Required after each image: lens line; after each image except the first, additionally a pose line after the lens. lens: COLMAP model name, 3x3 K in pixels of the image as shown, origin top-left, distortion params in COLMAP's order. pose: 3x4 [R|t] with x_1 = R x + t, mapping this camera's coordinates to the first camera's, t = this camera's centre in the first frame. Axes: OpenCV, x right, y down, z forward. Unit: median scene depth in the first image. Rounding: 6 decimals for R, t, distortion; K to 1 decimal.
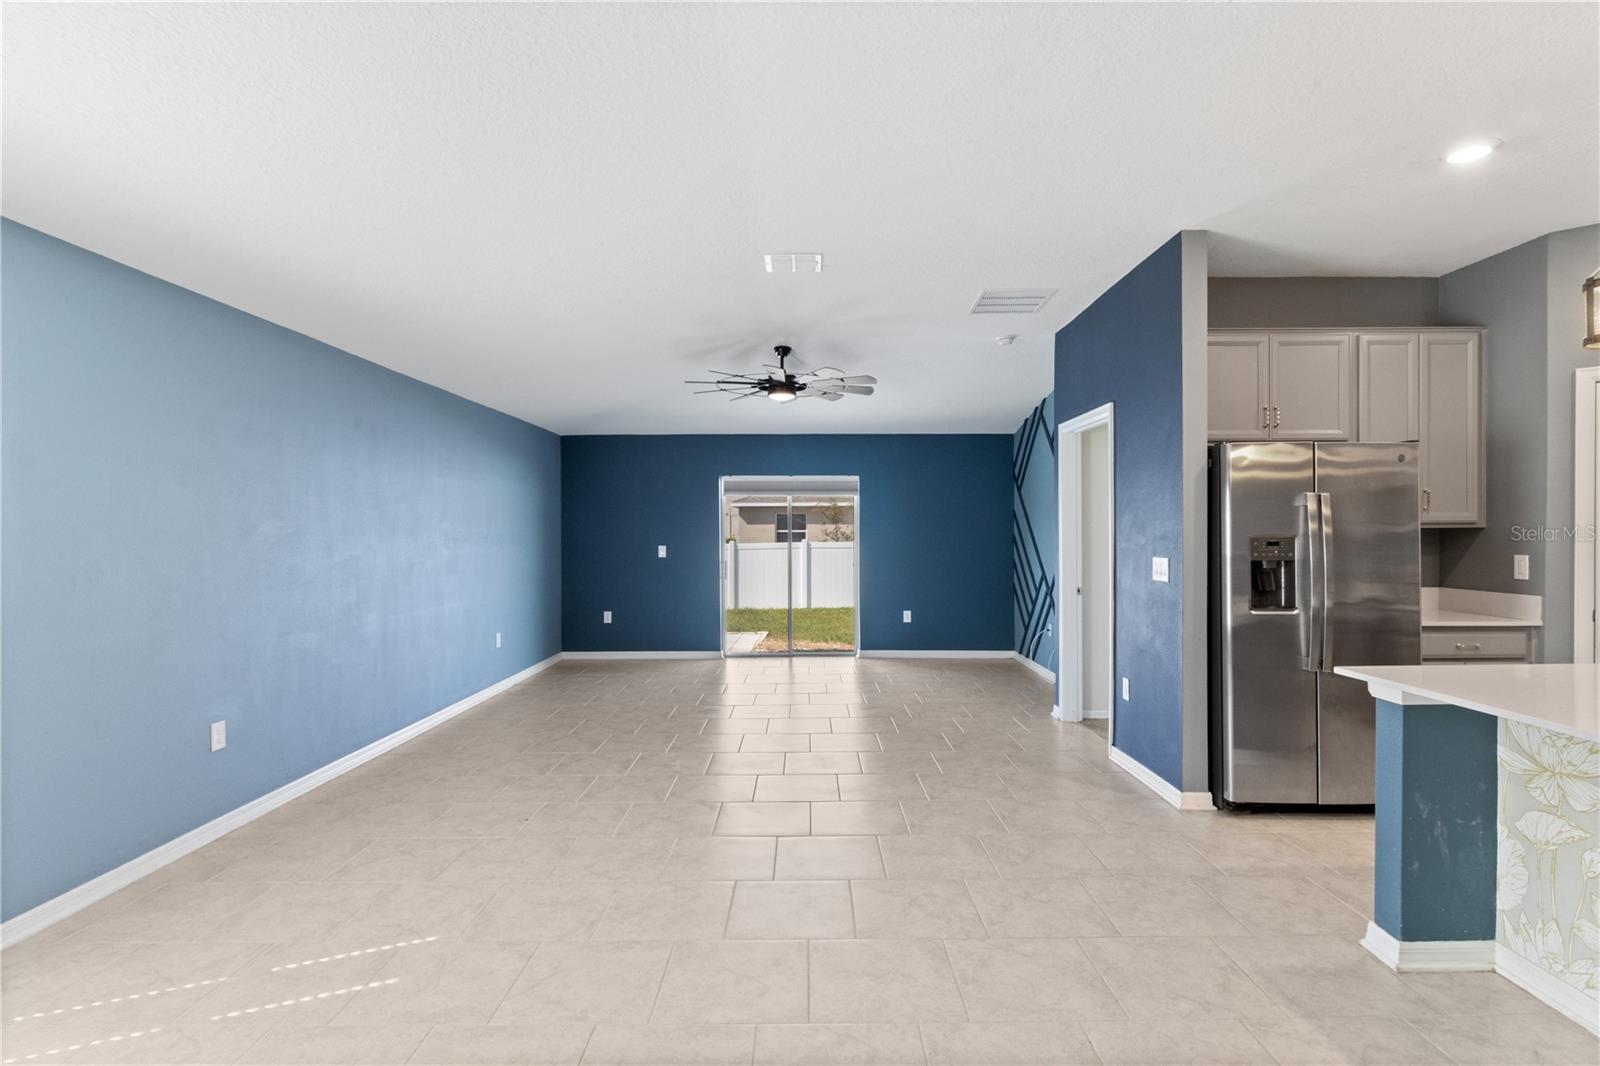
lens RADIAL K [[783.7, 0, 809.6], [0, 783.7, 538.6], [0, 0, 1]] dist [-0.000496, -0.003930]
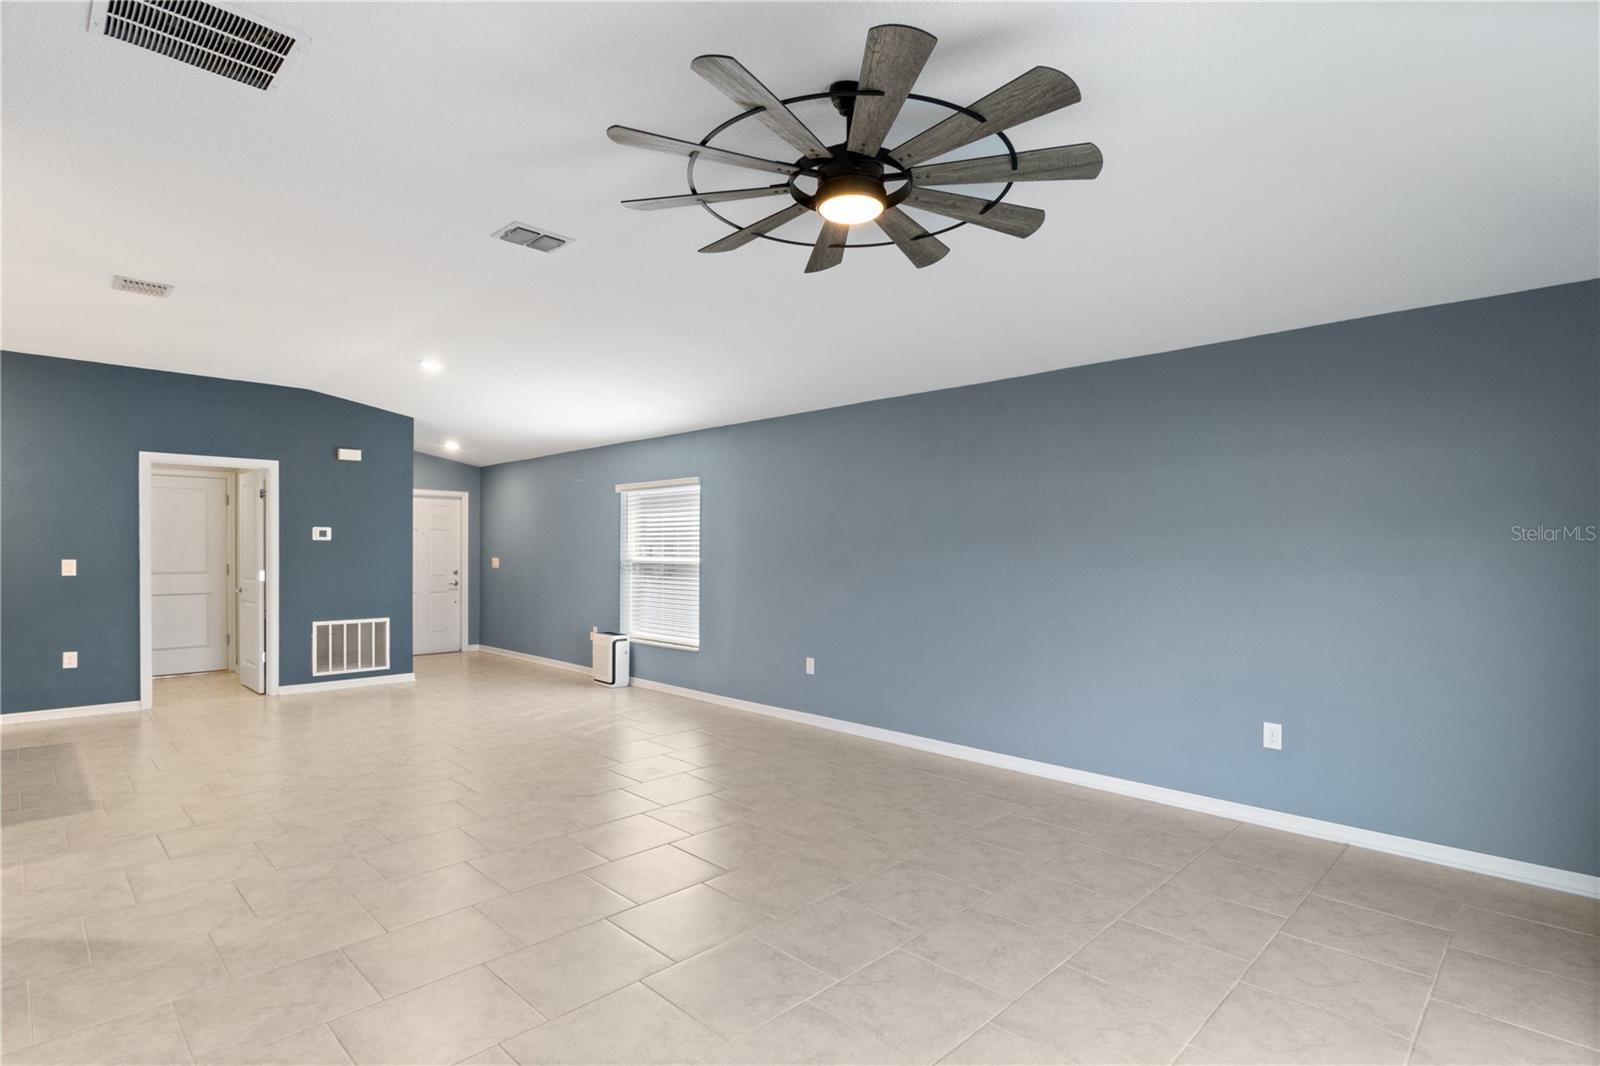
lens RADIAL K [[783.7, 0, 817.9], [0, 783.7, 556.9], [0, 0, 1]] dist [-0.000496, -0.003930]
pose [[-0.695214, 0.006623, -0.718773, 0.430422], [-0.007213, 0.999843, 0.016190, -0.014148], [0.718767, 0.016440, -0.695057, 2.029948]]
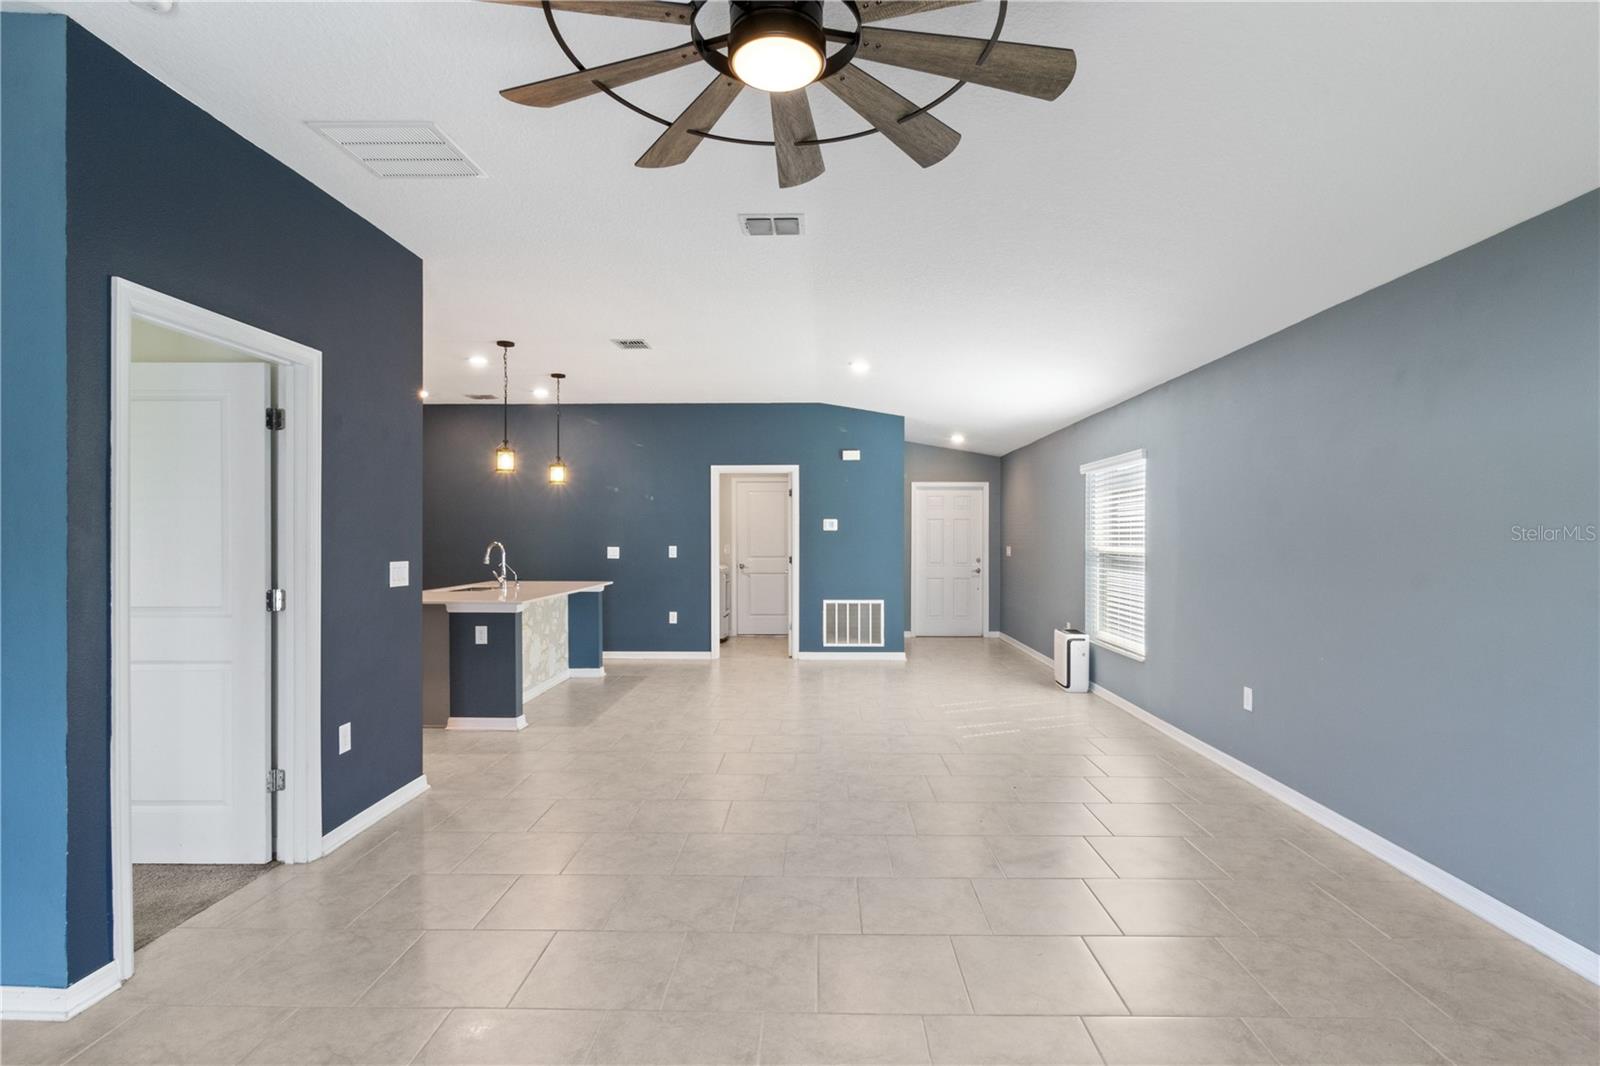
lens RADIAL K [[783.7, 0, 813.1], [0, 783.7, 539.2], [0, 0, 1]] dist [-0.000496, -0.003930]
pose [[-0.999912, 0.002591, 0.013005, -0.082375], [0.002727, 0.999942, 0.010407, -0.013465], [-0.012977, 0.010442, -0.999861, 2.063920]]
